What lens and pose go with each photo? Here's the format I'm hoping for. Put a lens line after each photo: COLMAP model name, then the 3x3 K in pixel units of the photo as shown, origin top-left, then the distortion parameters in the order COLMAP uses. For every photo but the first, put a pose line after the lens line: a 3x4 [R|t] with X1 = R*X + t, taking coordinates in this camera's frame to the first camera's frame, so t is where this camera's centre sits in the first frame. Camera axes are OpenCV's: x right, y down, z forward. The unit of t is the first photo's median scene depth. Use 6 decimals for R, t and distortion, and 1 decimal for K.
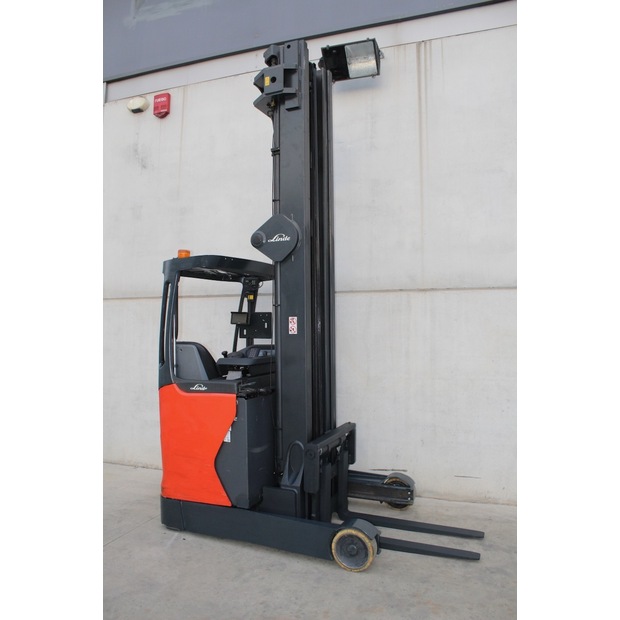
lens RADIAL K [[505.6, 0, 310.0], [0, 505.6, 310.0], [0, 0, 1]] dist [-0.169396, 0.146754]
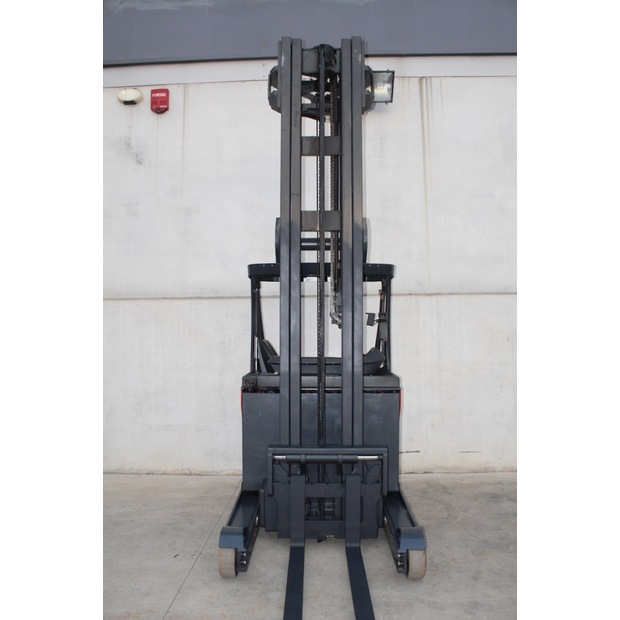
lens RADIAL K [[519.3, 0, 310.0], [0, 519.3, 310.0], [0, 0, 1]] dist [-0.167680, 0.149592]
pose [[0.954094, 0.002313, 0.299499, -0.389341], [-0.001106, 0.999991, -0.004200, 0.001762], [-0.299506, 0.003676, 0.954087, -0.051436]]
